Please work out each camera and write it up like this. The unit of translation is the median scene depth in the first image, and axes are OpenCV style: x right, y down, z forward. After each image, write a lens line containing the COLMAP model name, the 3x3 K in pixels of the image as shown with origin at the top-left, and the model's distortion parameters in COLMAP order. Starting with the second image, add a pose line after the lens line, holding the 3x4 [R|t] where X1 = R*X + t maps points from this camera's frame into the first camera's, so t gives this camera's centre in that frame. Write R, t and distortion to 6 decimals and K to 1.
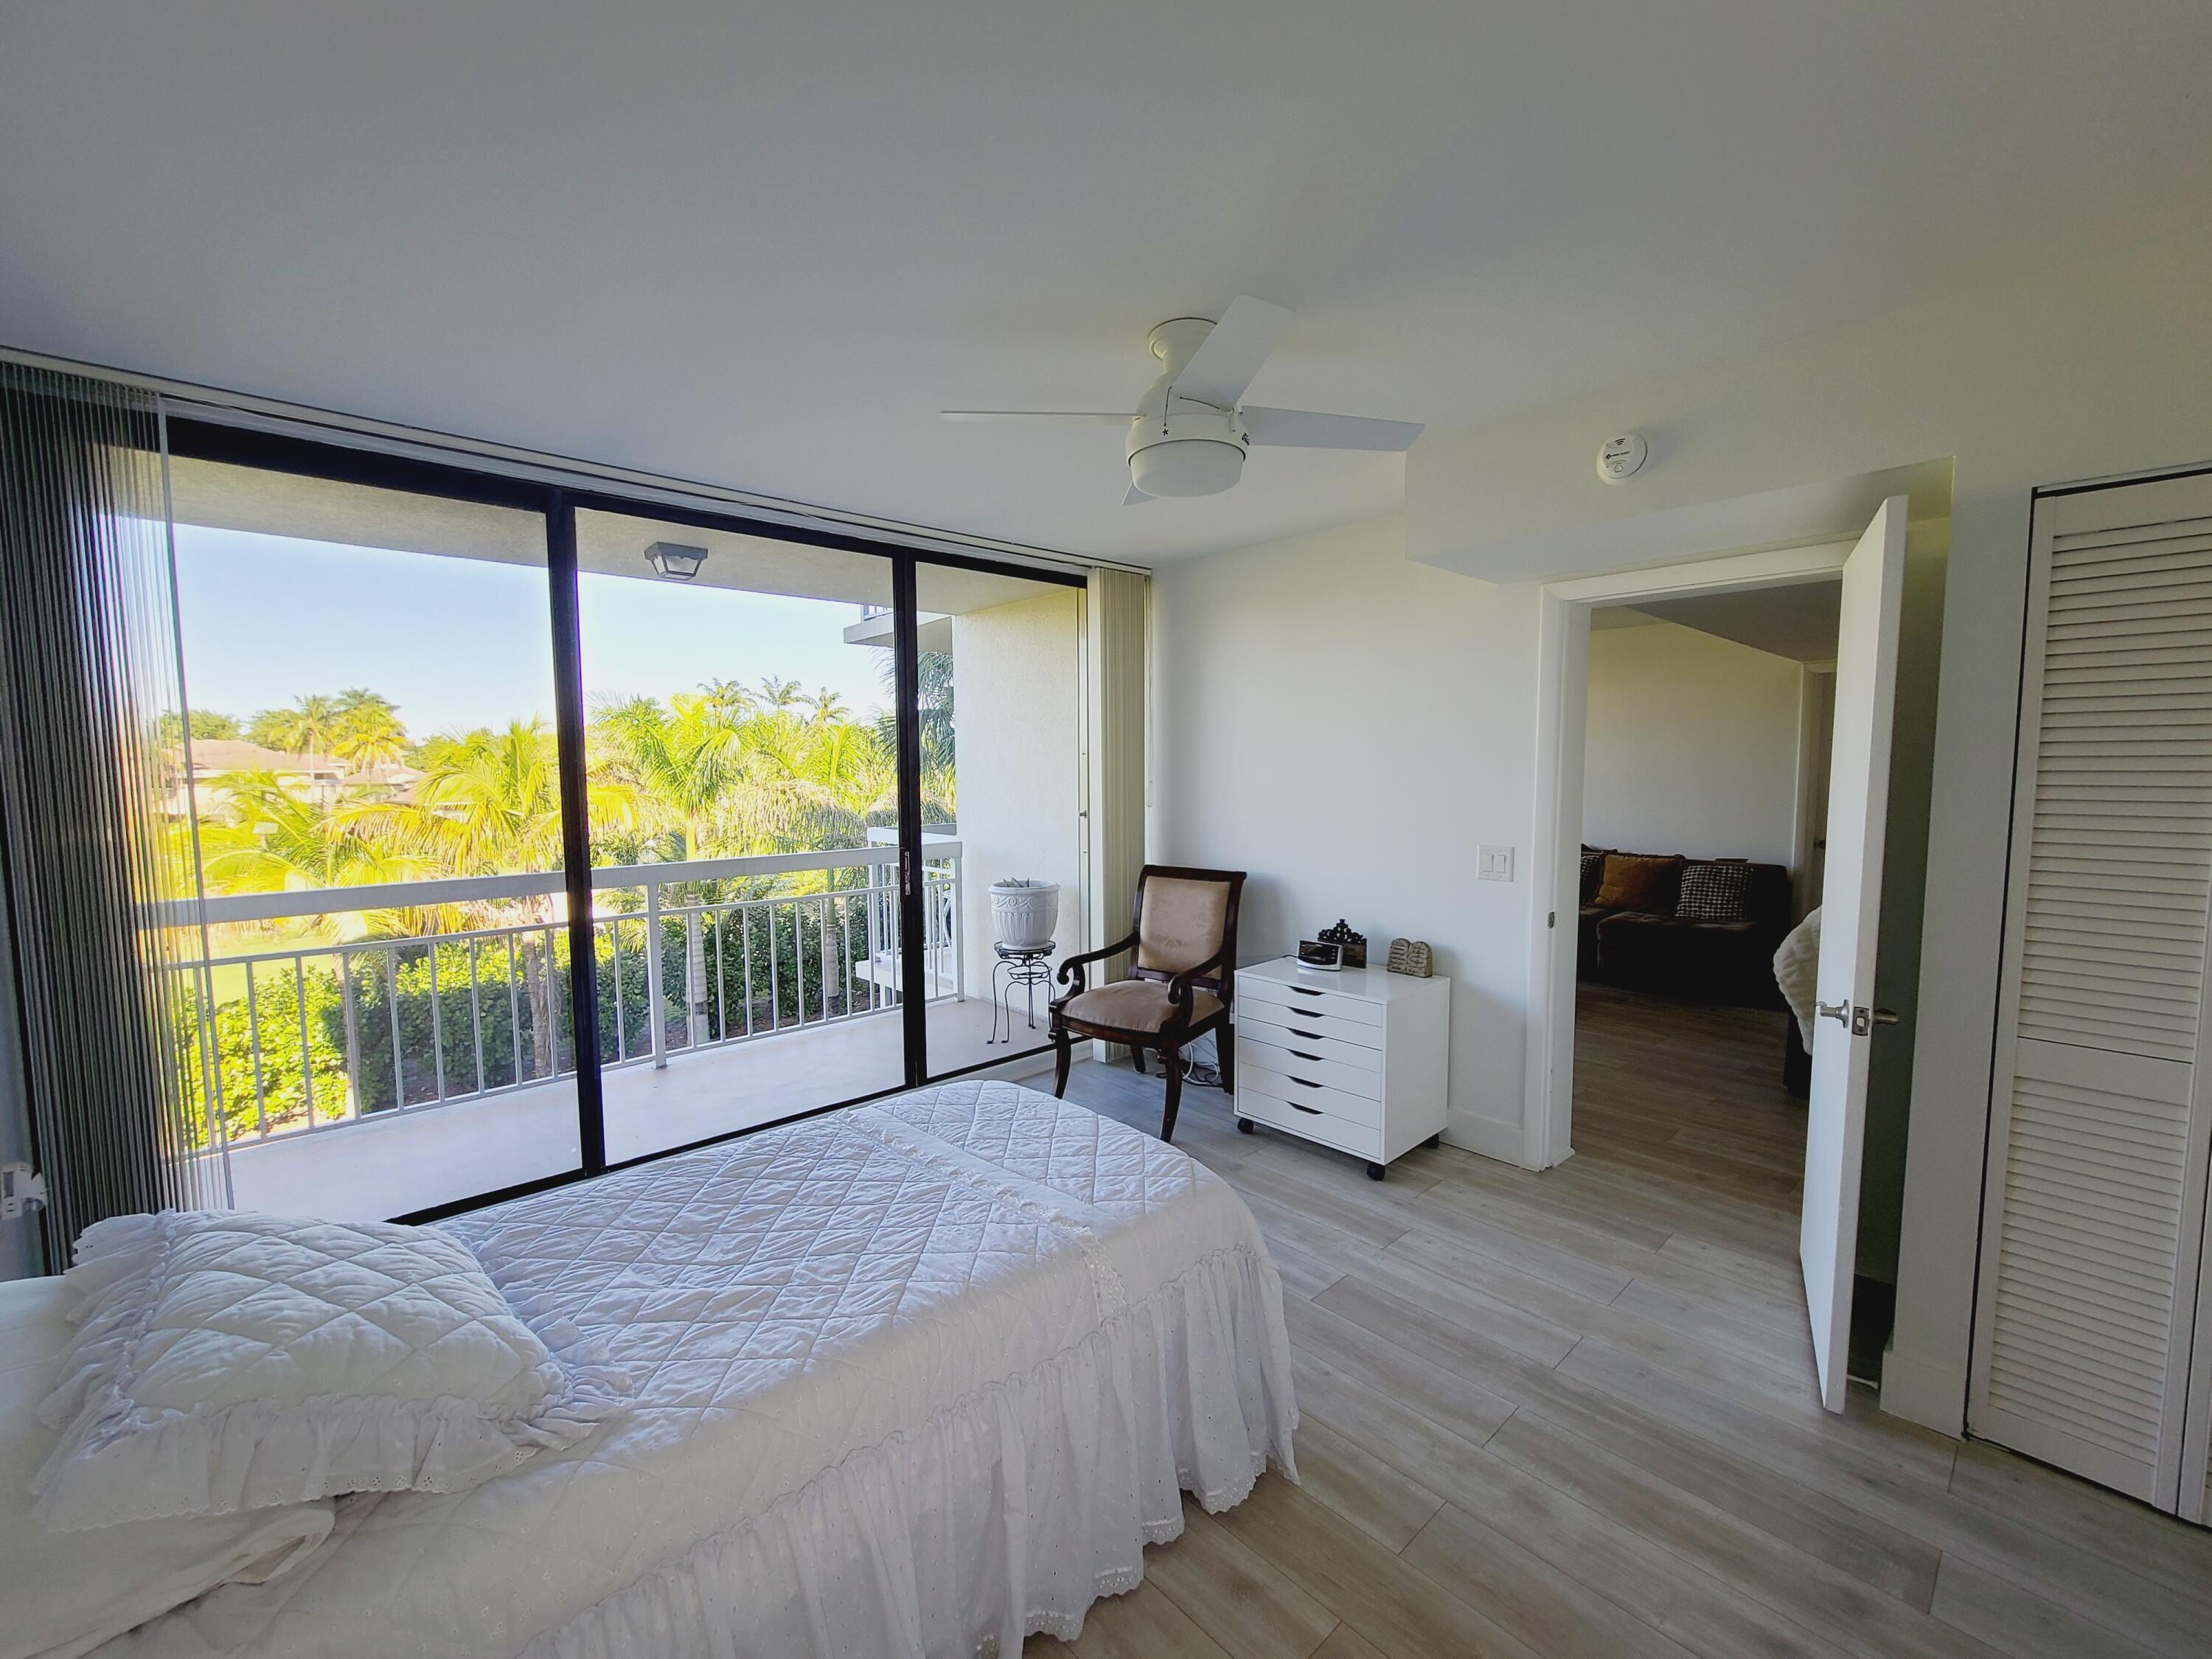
lens RADIAL K [[912.1, 0, 1109.1], [0, 912.1, 834.7], [0, 0, 1]] dist [0.002972, -0.000110]
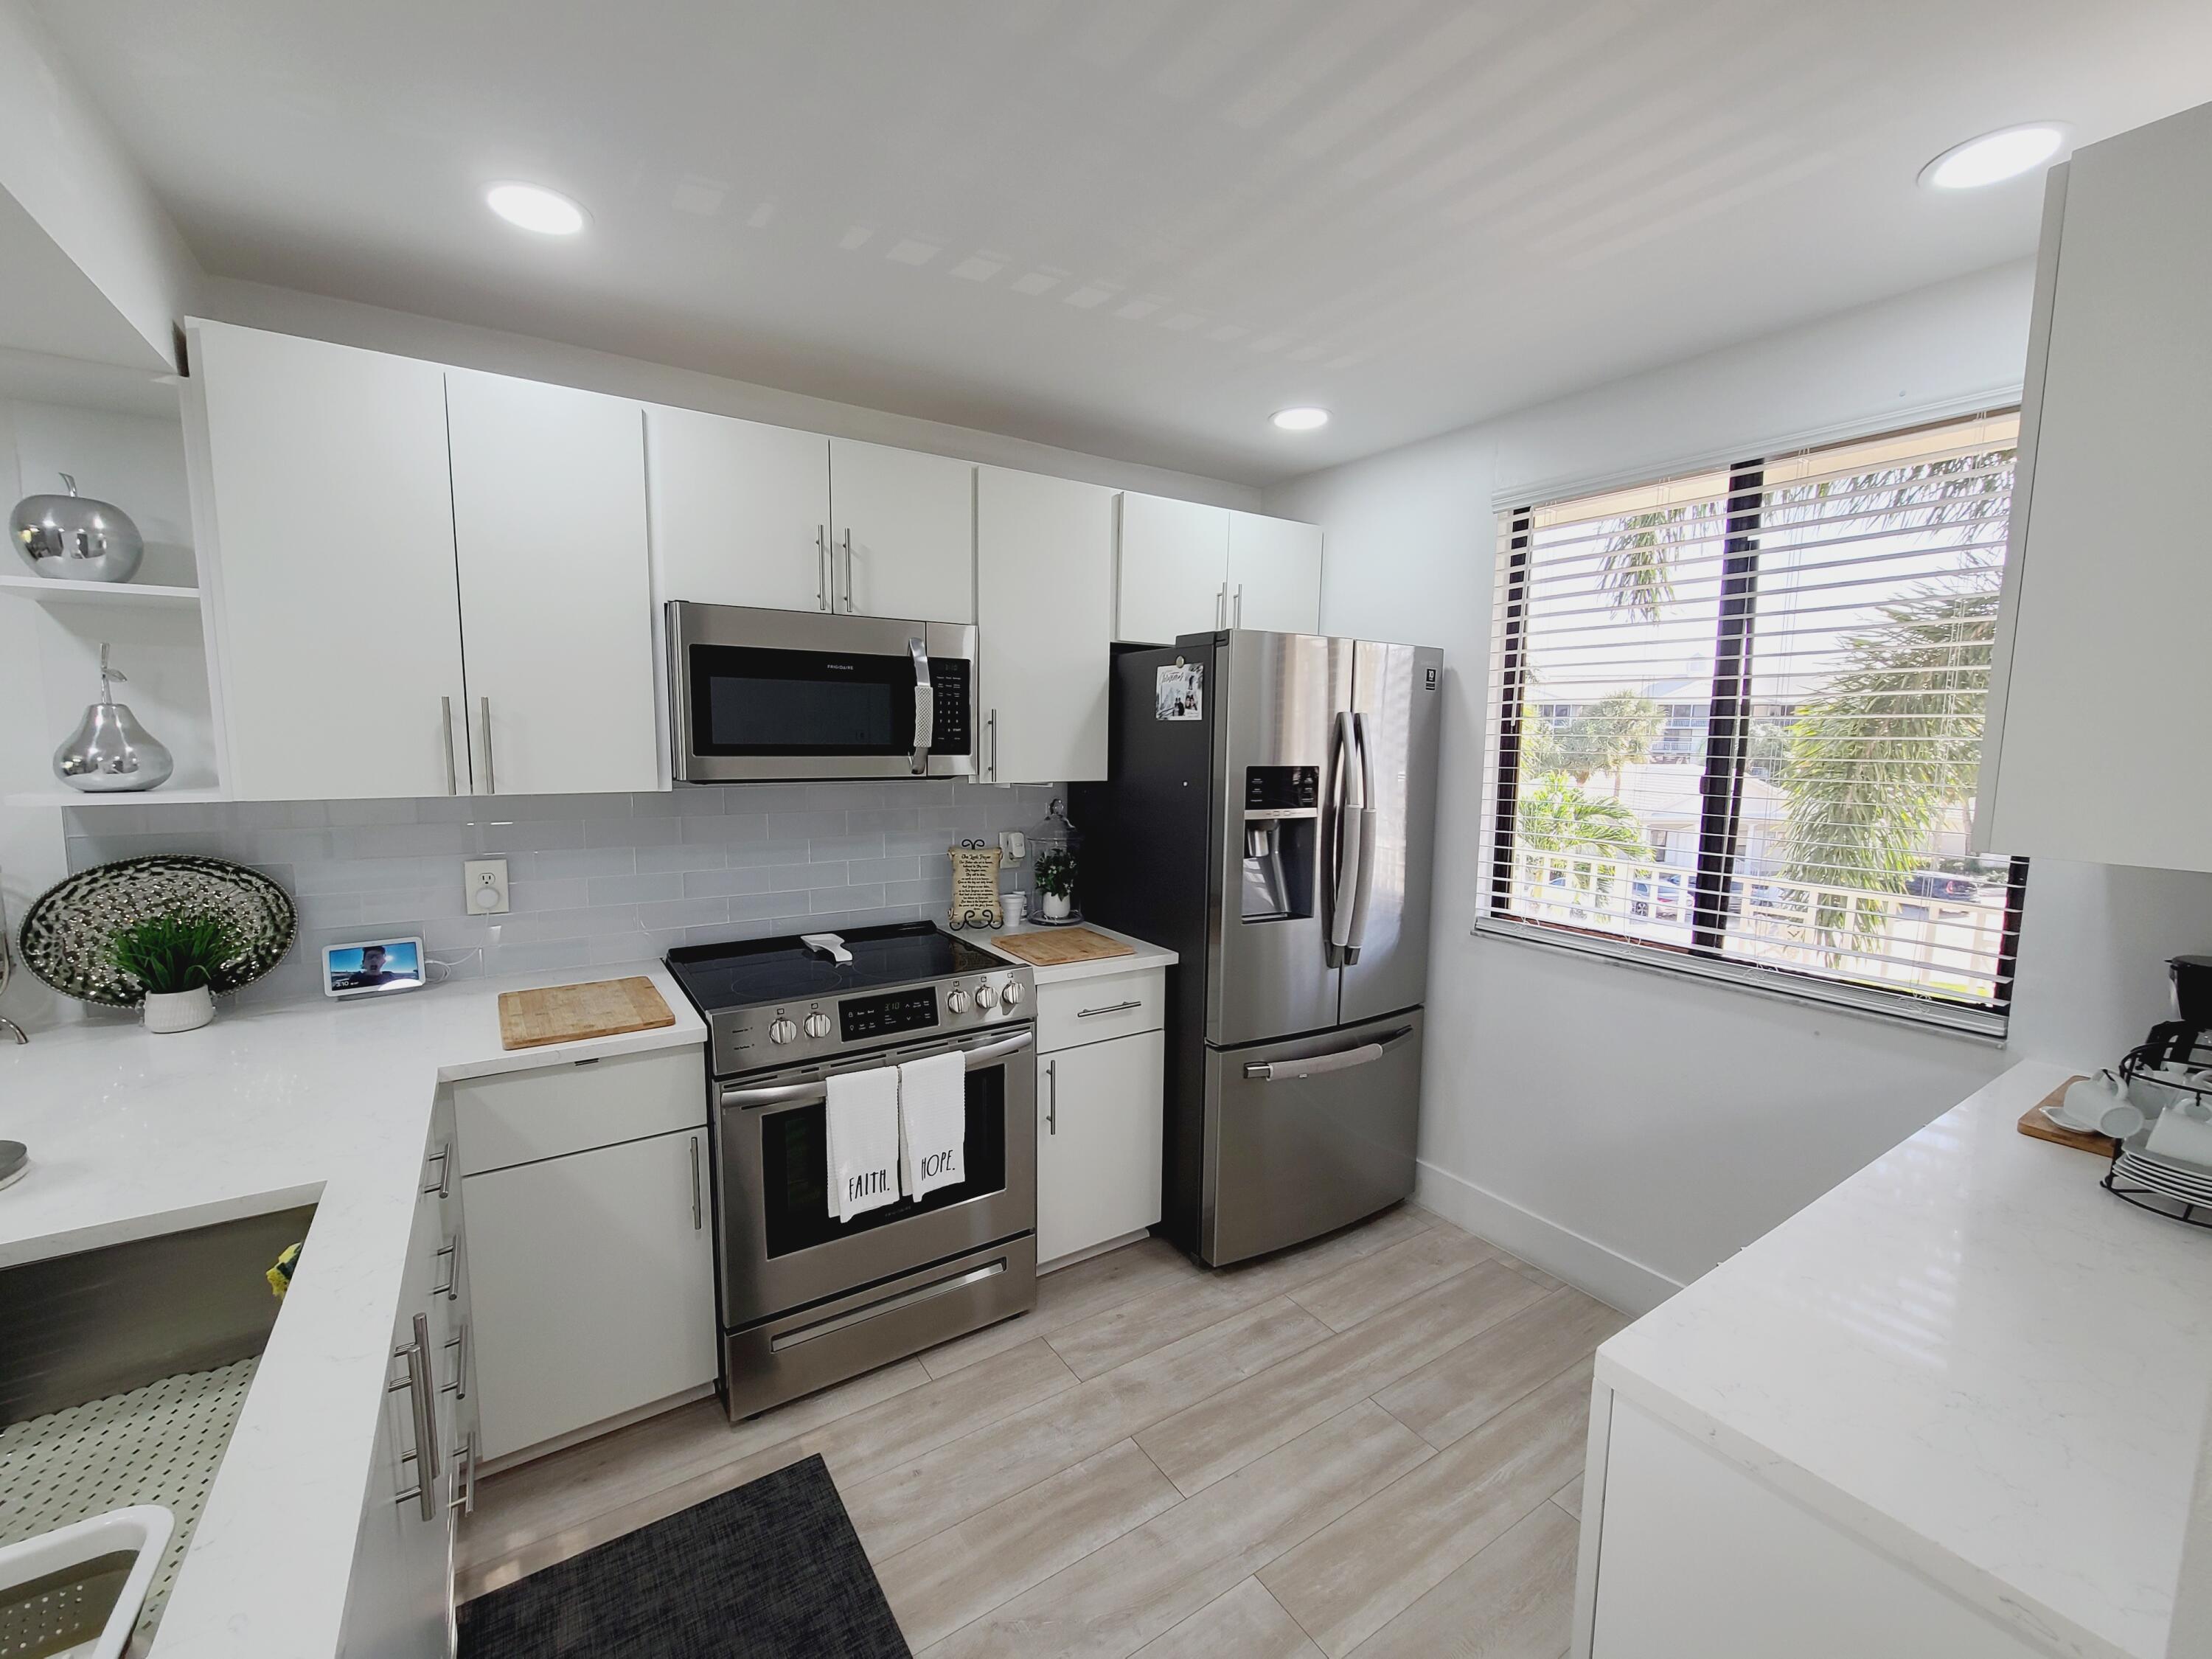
lens RADIAL K [[912.1, 0, 1091.8], [0, 912.1, 837.6], [0, 0, 1]] dist [0.002972, -0.000110]
pose [[0.157583, -0.108049, 0.981577, -0.533239], [0.064920, 0.992979, 0.098882, -0.063315], [-0.985369, 0.048142, 0.163491, 0.739580]]
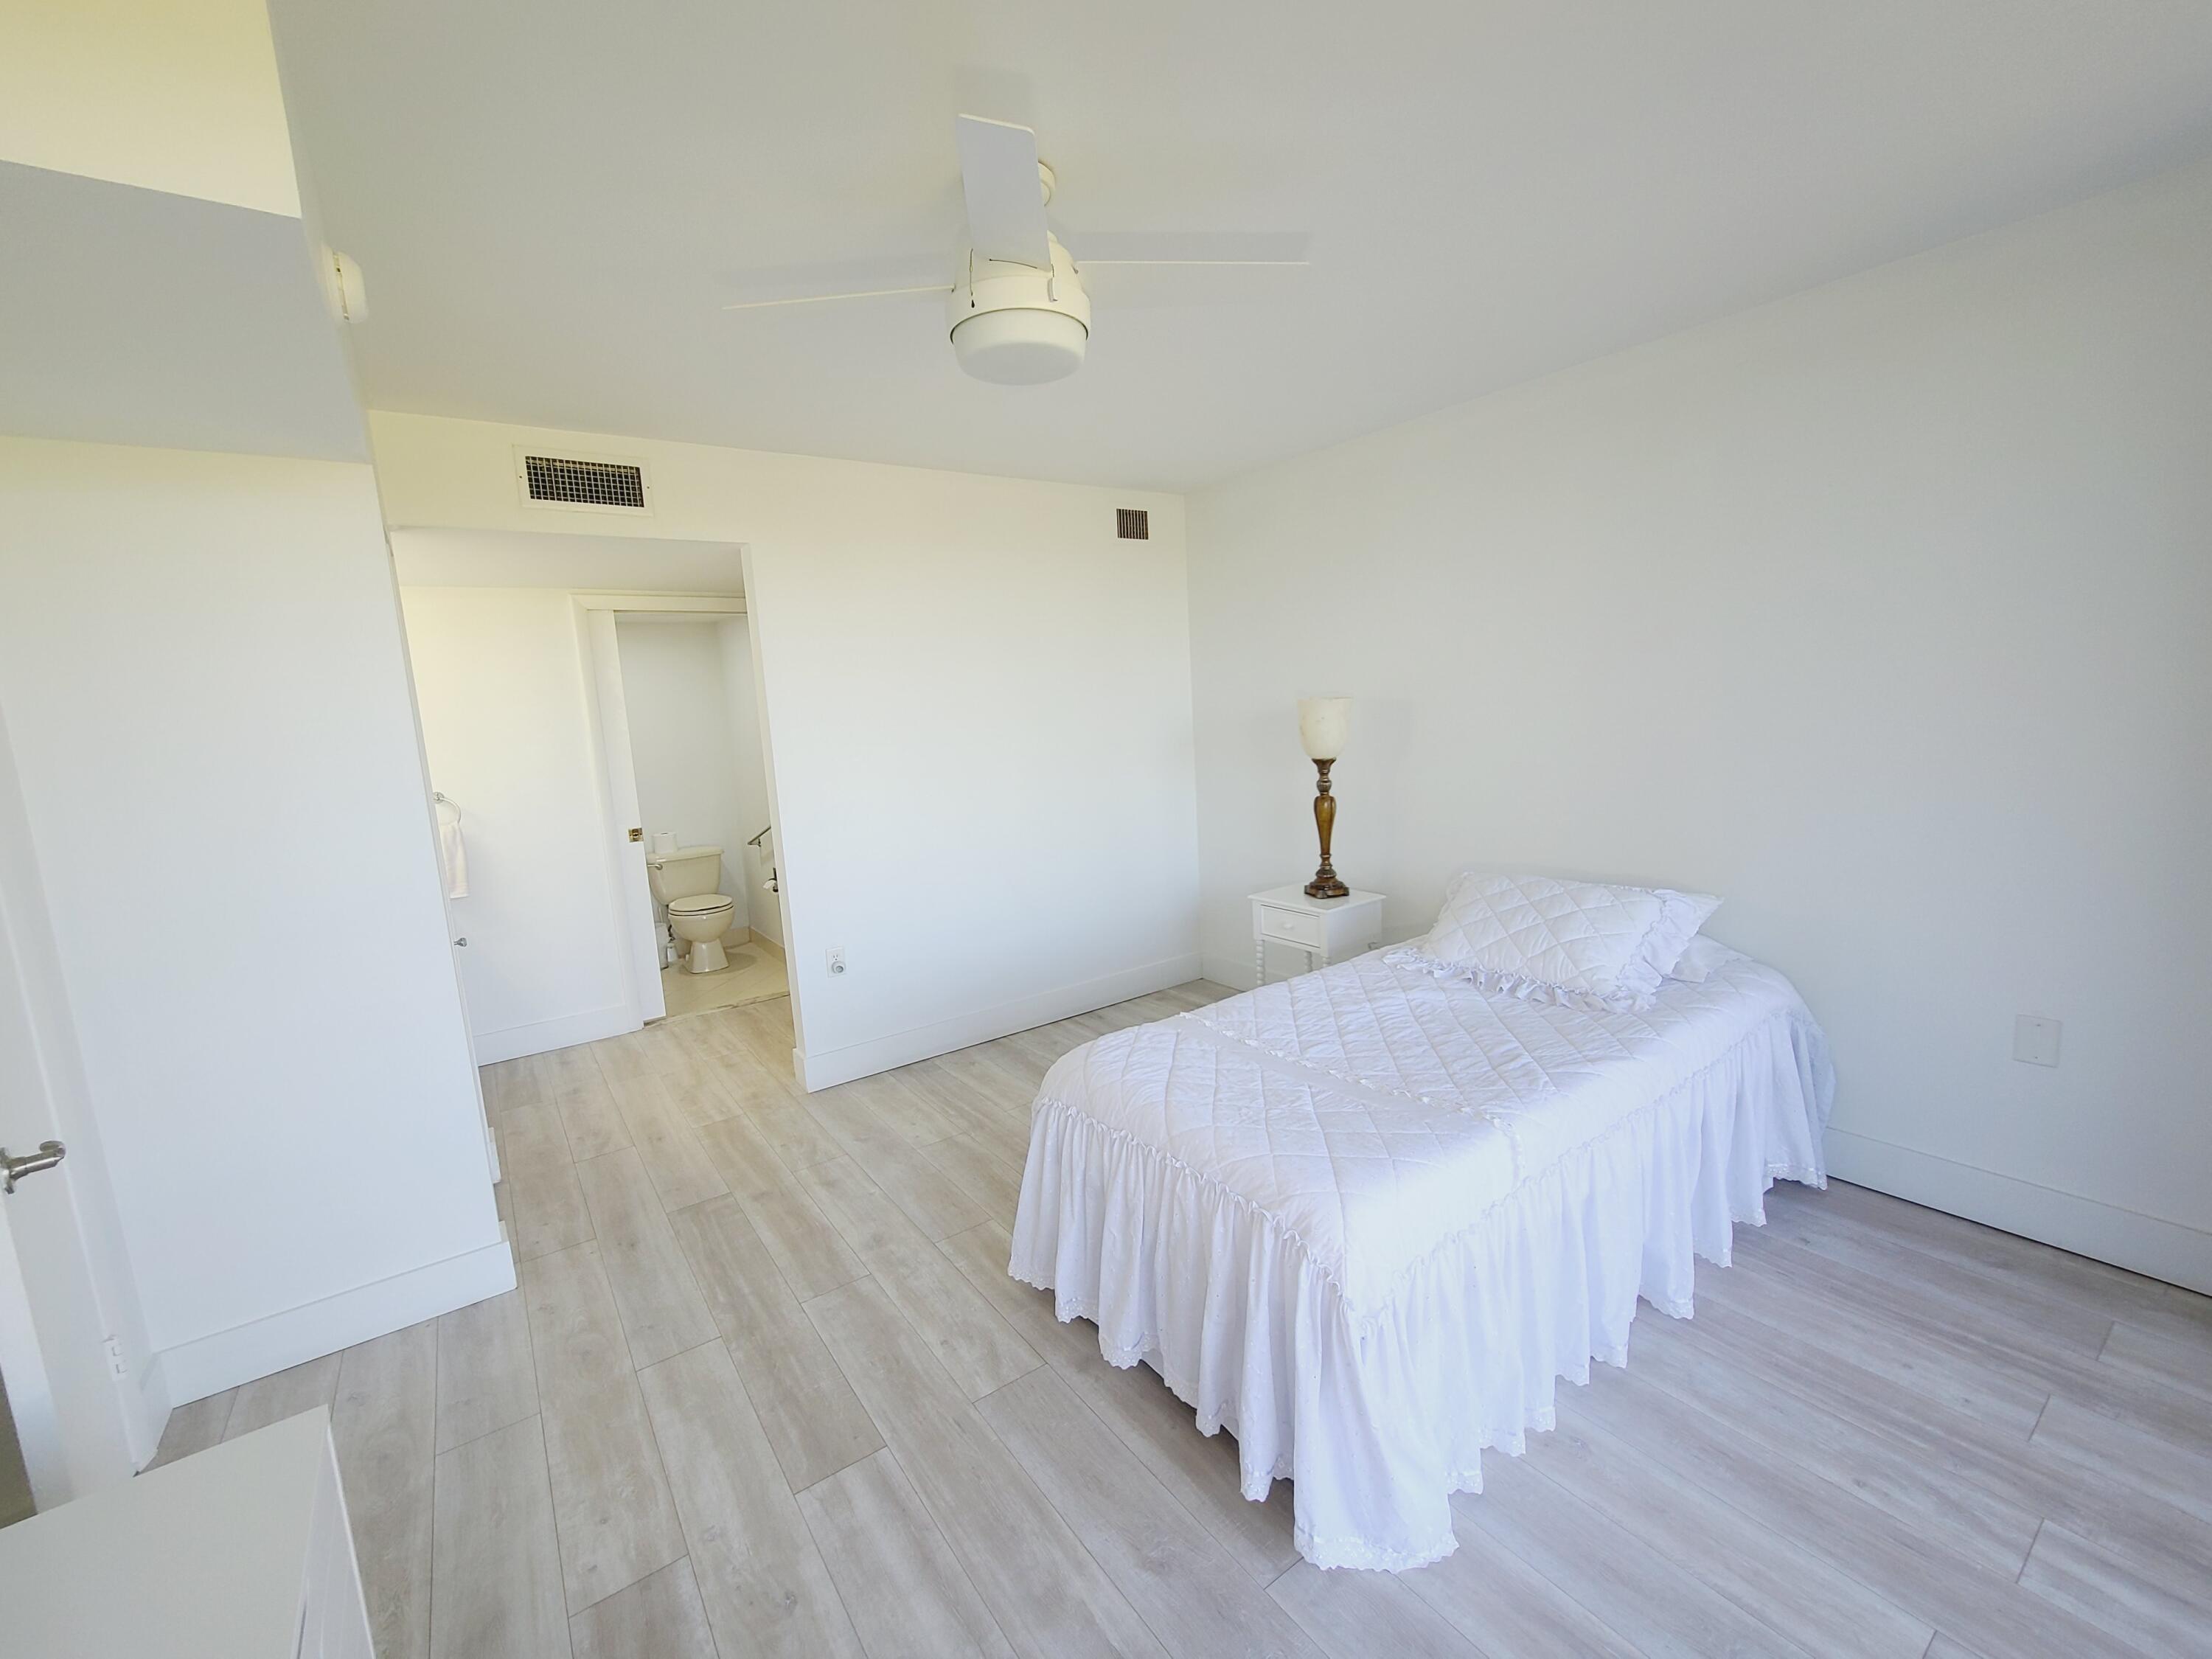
lens RADIAL K [[912.1, 0, 1106.3], [0, 912.1, 843.4], [0, 0, 1]] dist [0.002972, -0.000110]
pose [[-0.990673, 0.040605, 0.130071, -0.085441], [0.069945, 0.970747, 0.229691, -0.144668], [-0.116939, 0.236647, -0.964533, 1.943751]]
